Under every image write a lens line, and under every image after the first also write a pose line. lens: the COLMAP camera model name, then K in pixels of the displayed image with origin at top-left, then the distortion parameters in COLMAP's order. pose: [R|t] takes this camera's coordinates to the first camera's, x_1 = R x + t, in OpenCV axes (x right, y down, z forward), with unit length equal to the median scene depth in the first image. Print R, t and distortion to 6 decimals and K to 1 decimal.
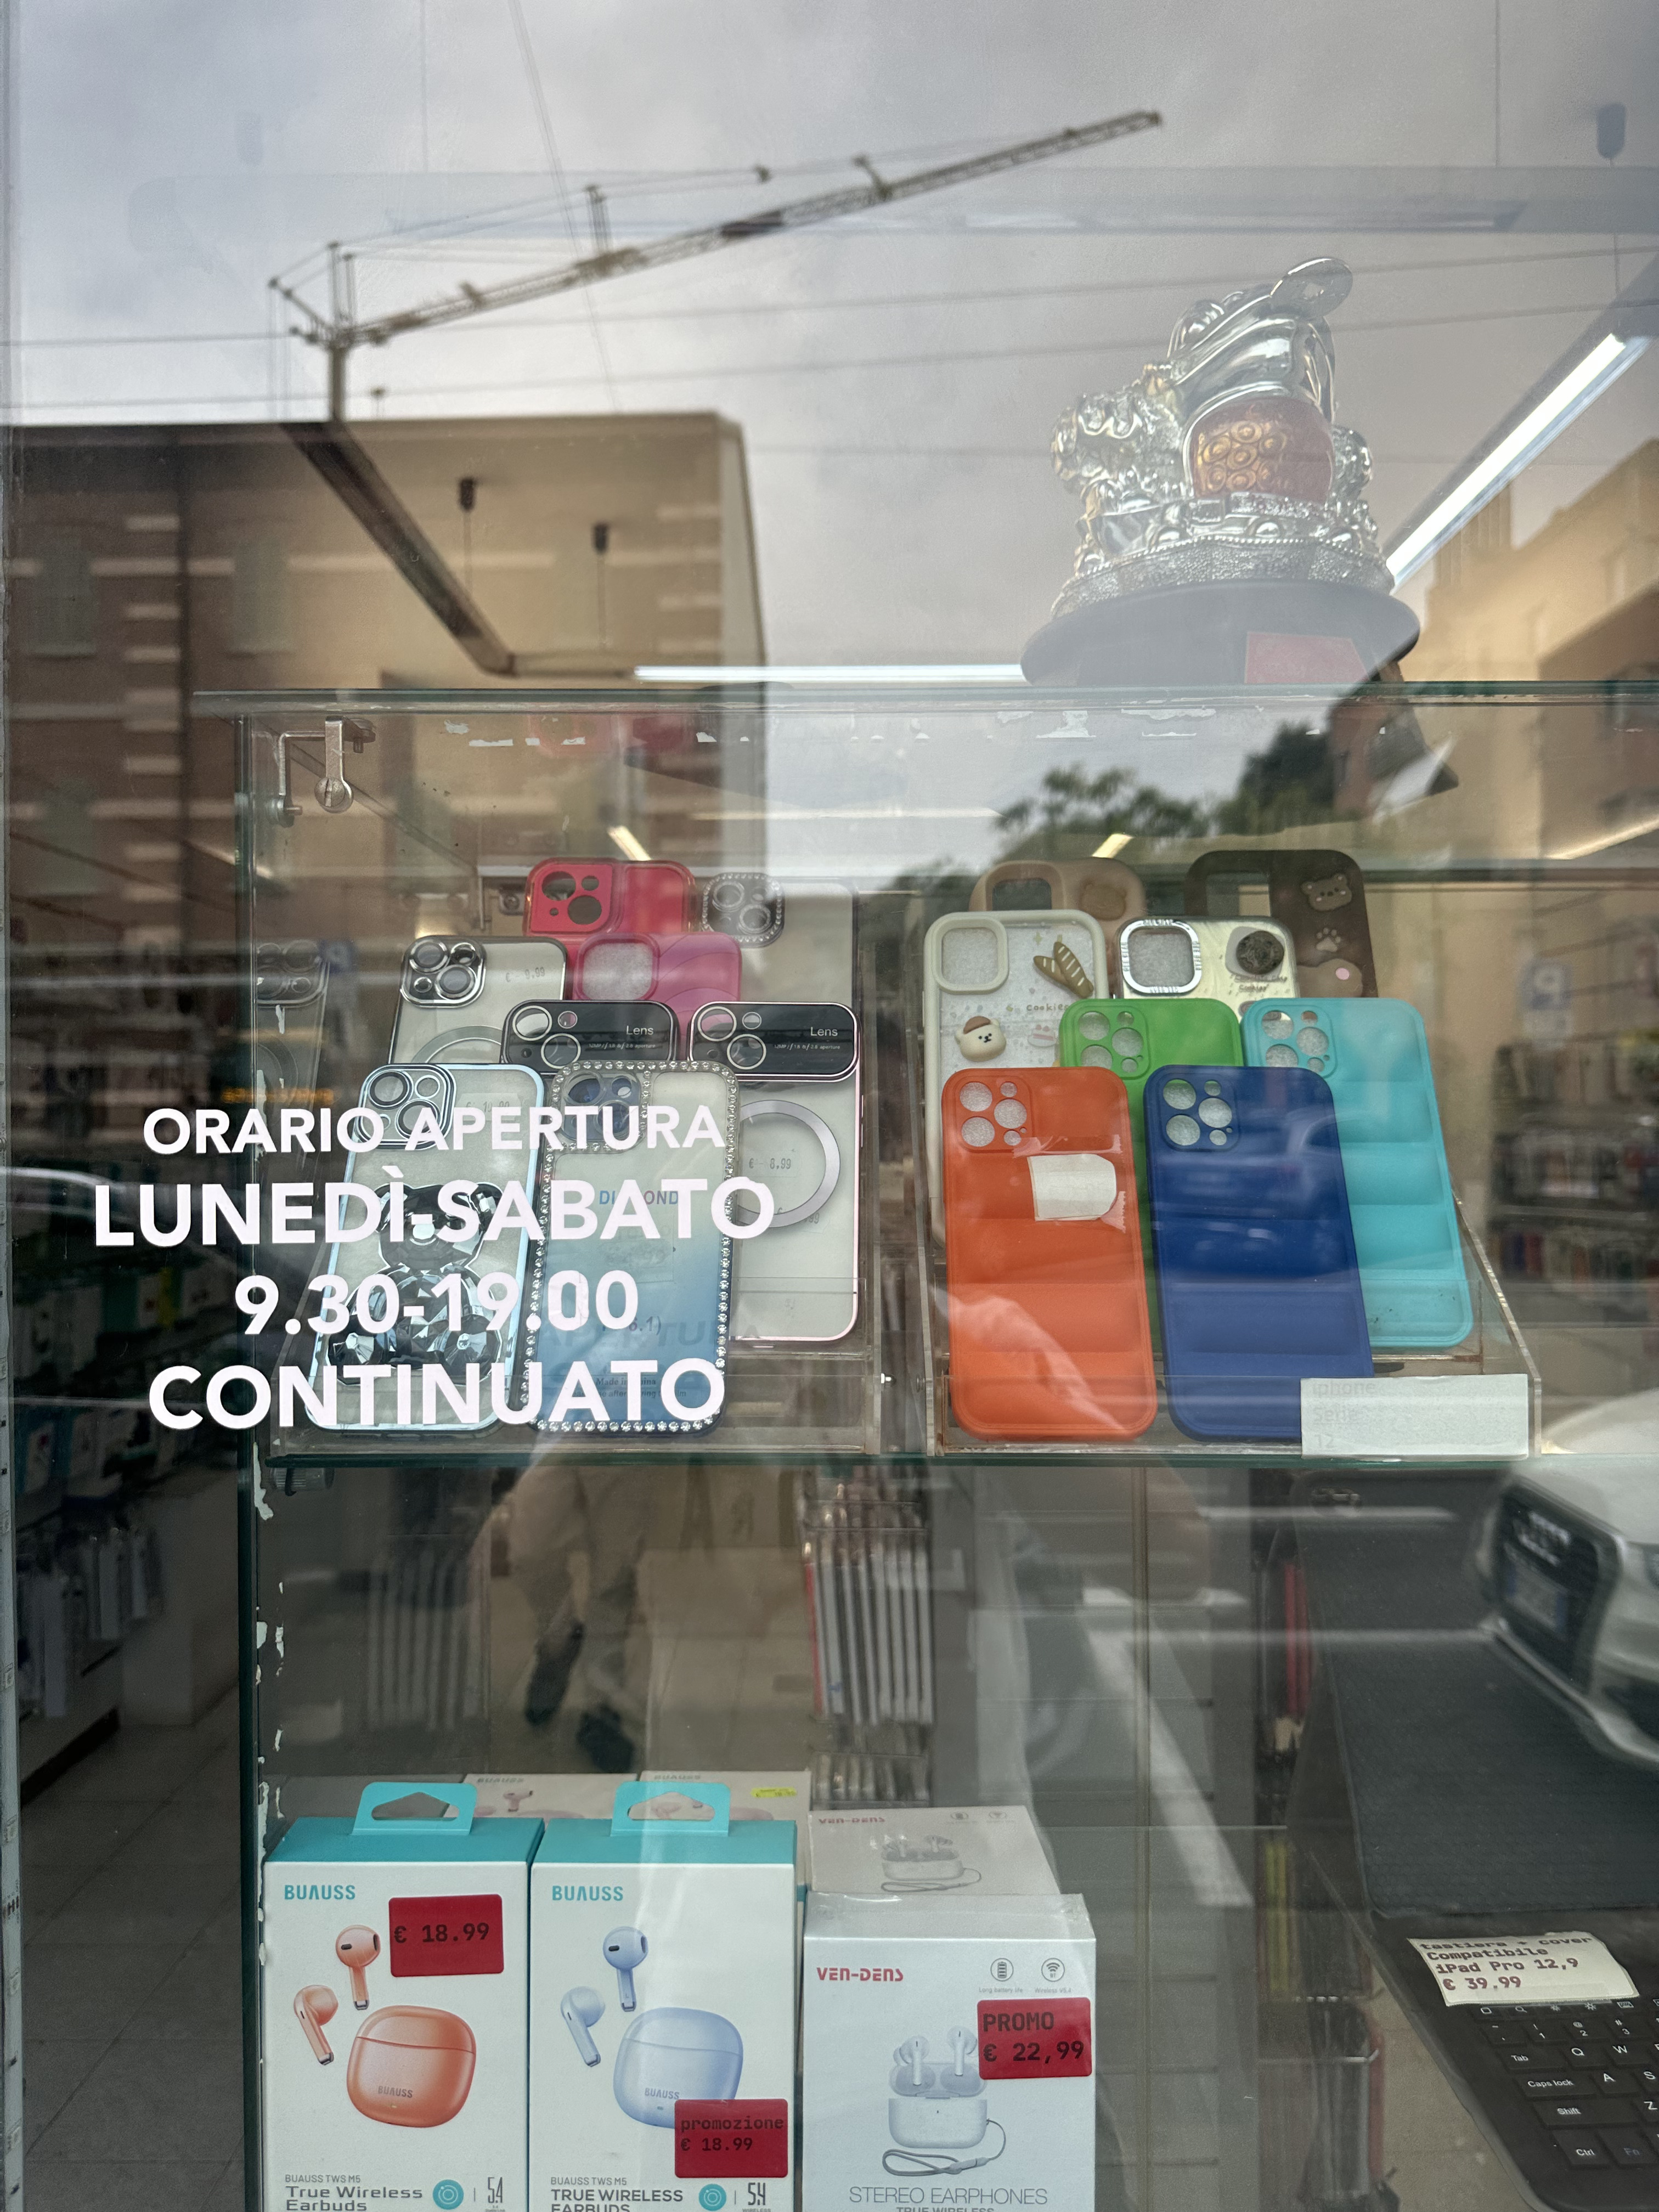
lens RADIAL K [[1569.0, 0, 828.3], [0, 1569.0, 1081.6], [0, 0, 1]] dist [-0.000451, -0.001443]
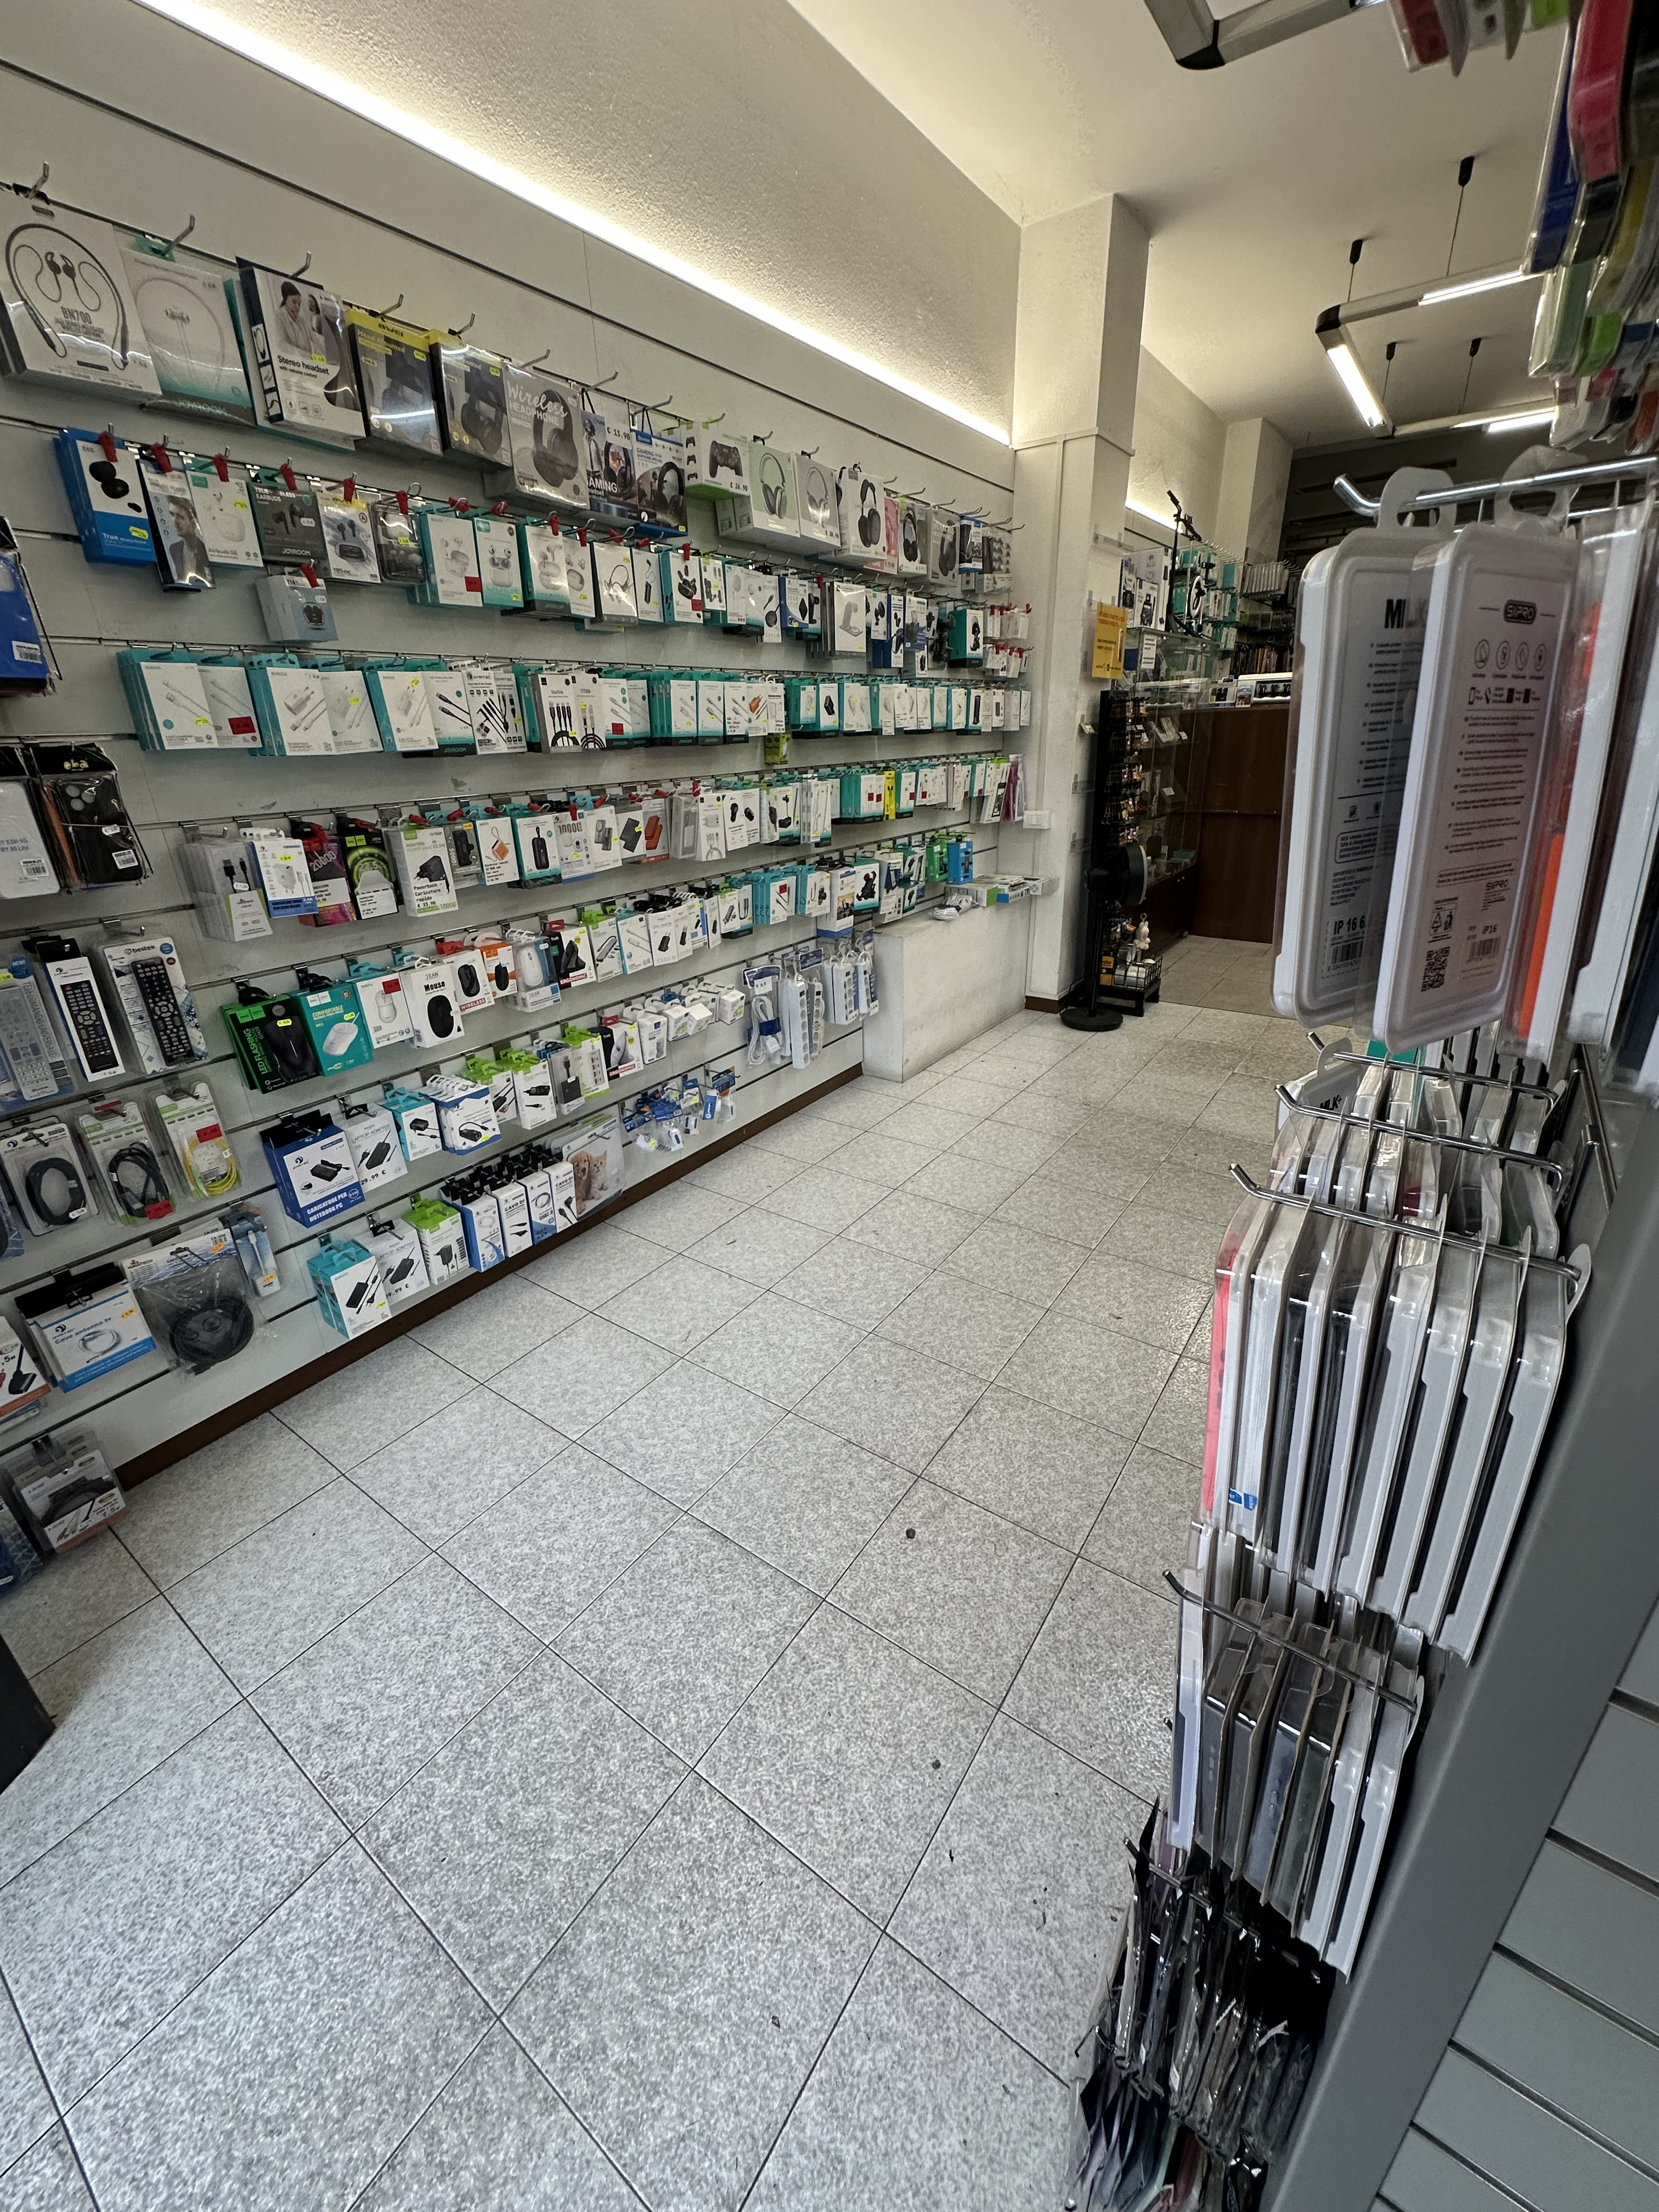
lens RADIAL K [[884.0, 0, 829.5], [0, 884.0, 1106.0], [0, 0, 1]] dist [-0.003168, -0.000202]
pose [[0.821233, 0.210989, -0.530150, 0.009007], [0.035912, 0.908168, 0.417063, 0.078484], [0.569461, -0.361545, 0.738241, 0.380105]]
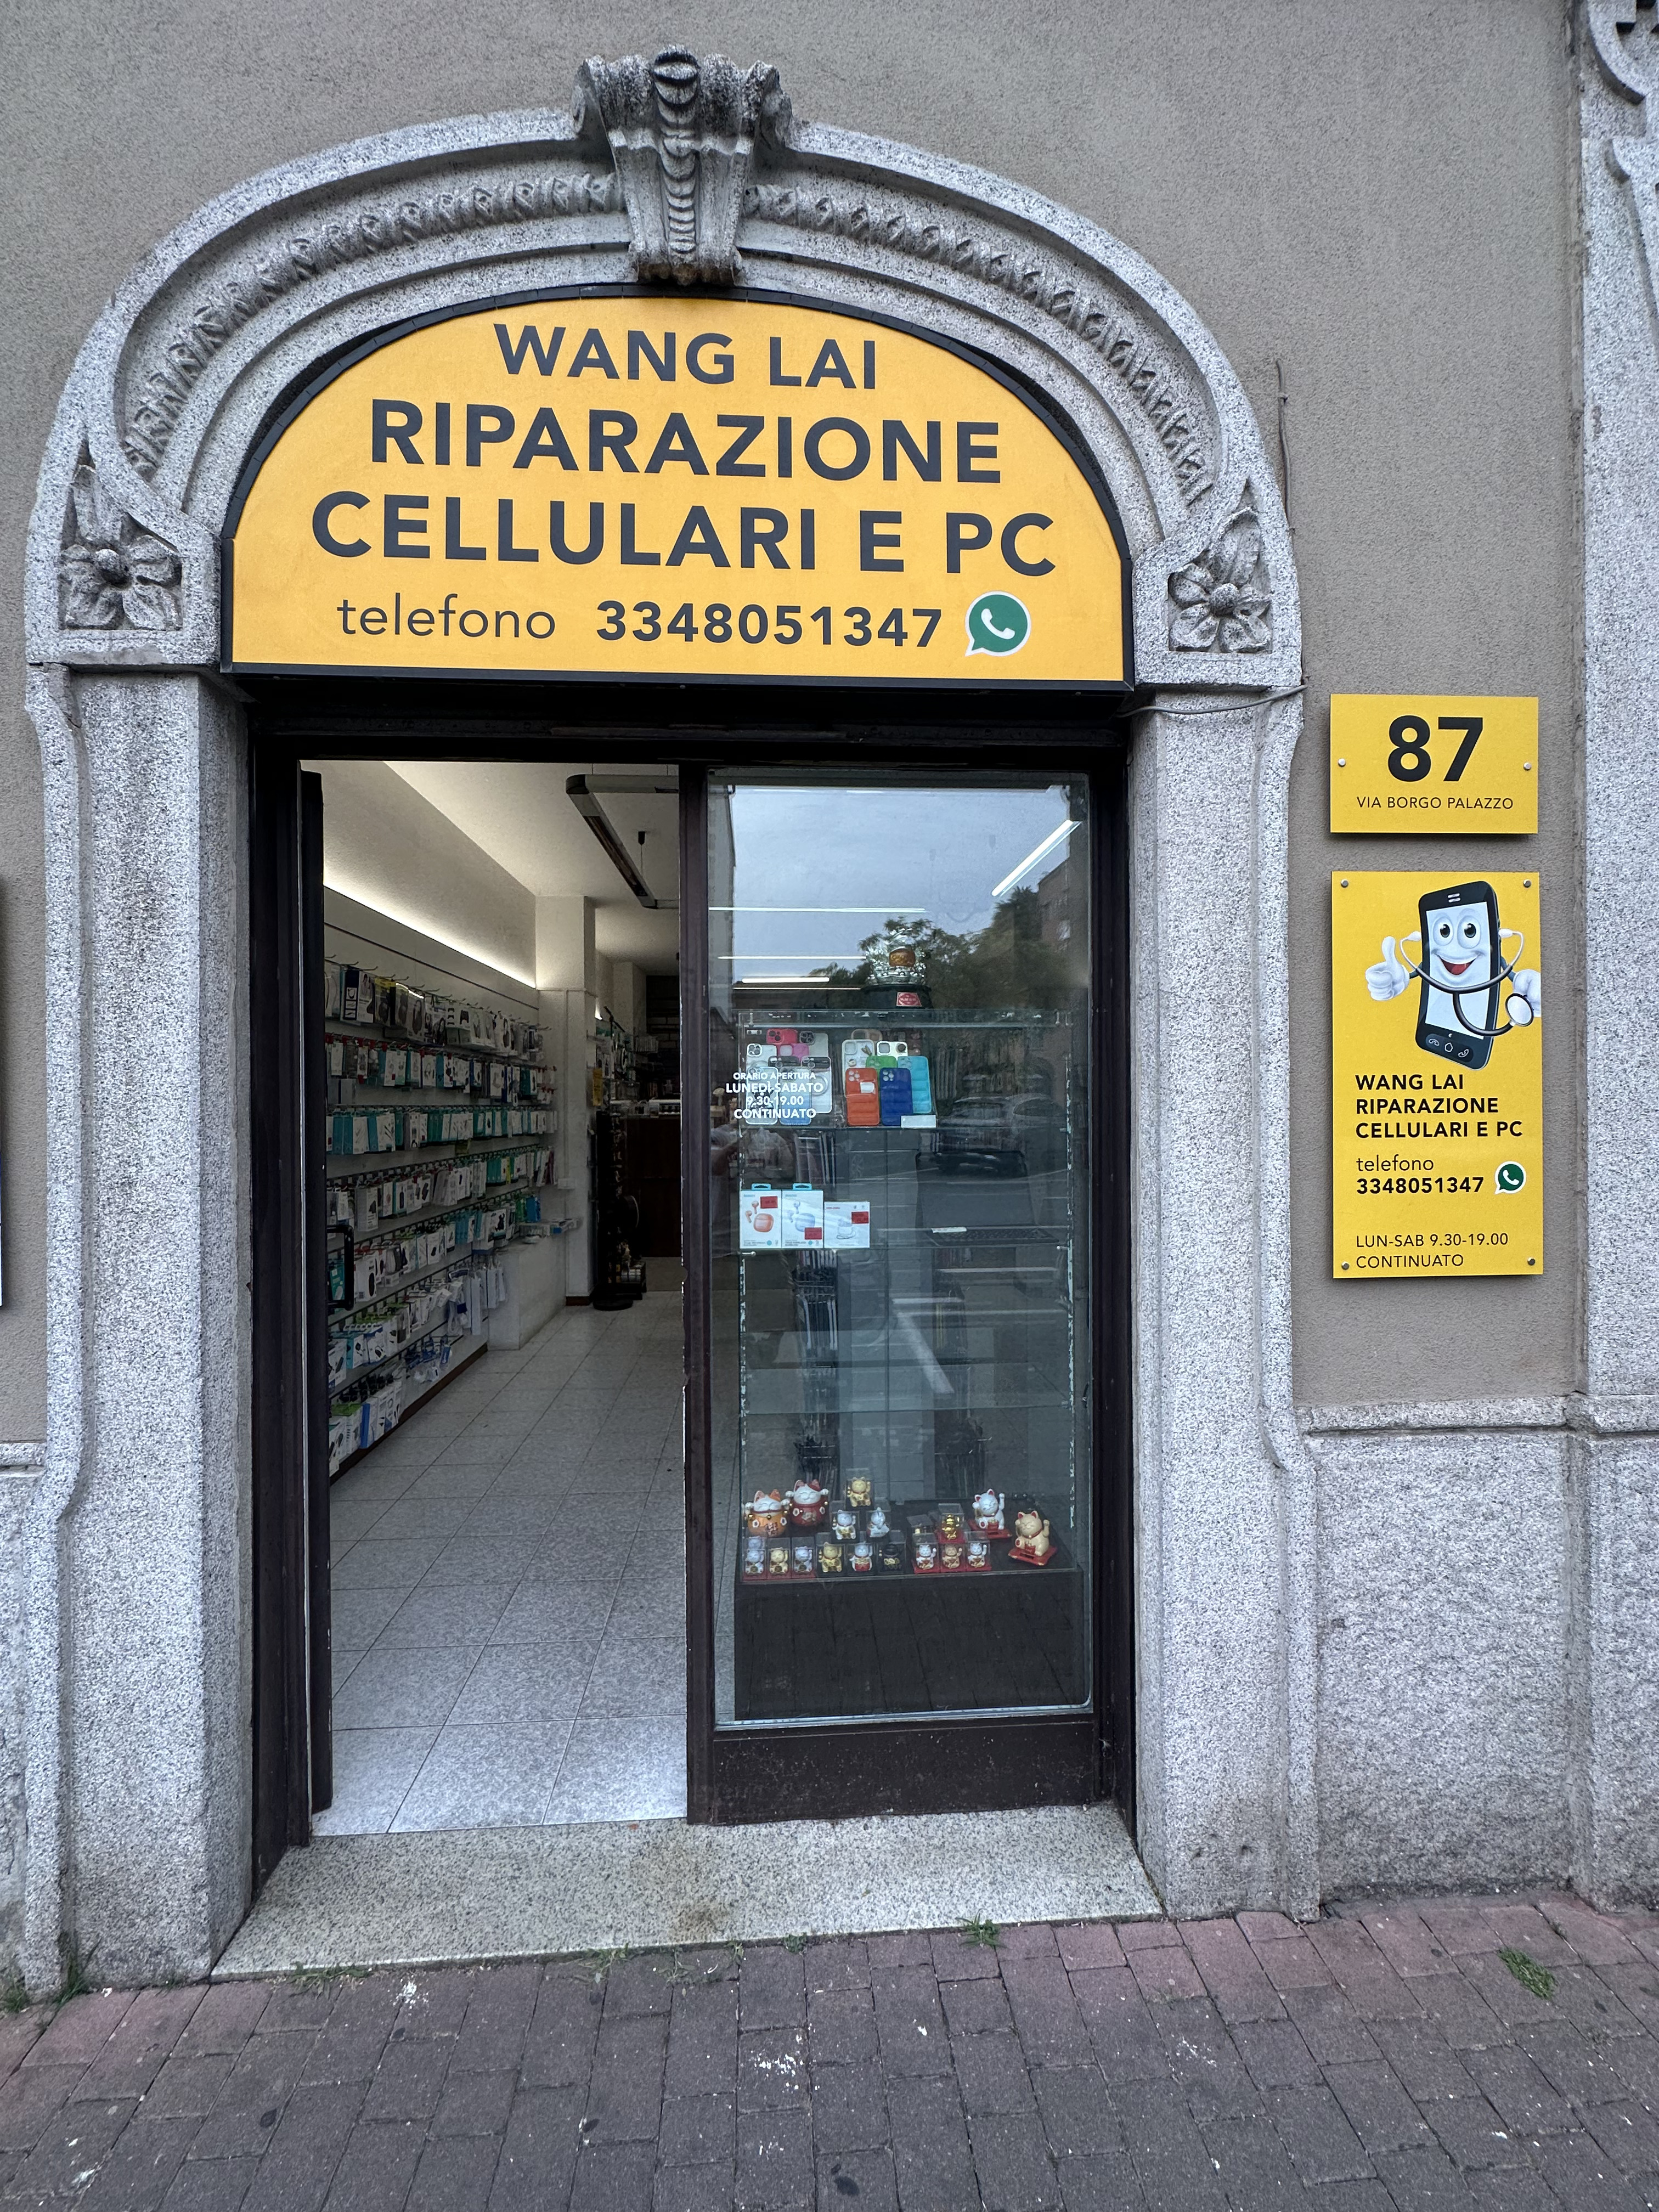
lens RADIAL K [[884.0, 0, 829.5], [0, 884.0, 1106.0], [0, 0, 1]] dist [-0.003168, -0.000202]
pose [[0.997389, -0.000270, 0.072212, -0.044830], [-0.001618, 0.999658, 0.026084, 0.009513], [-0.072195, -0.026133, 0.997048, -0.456398]]
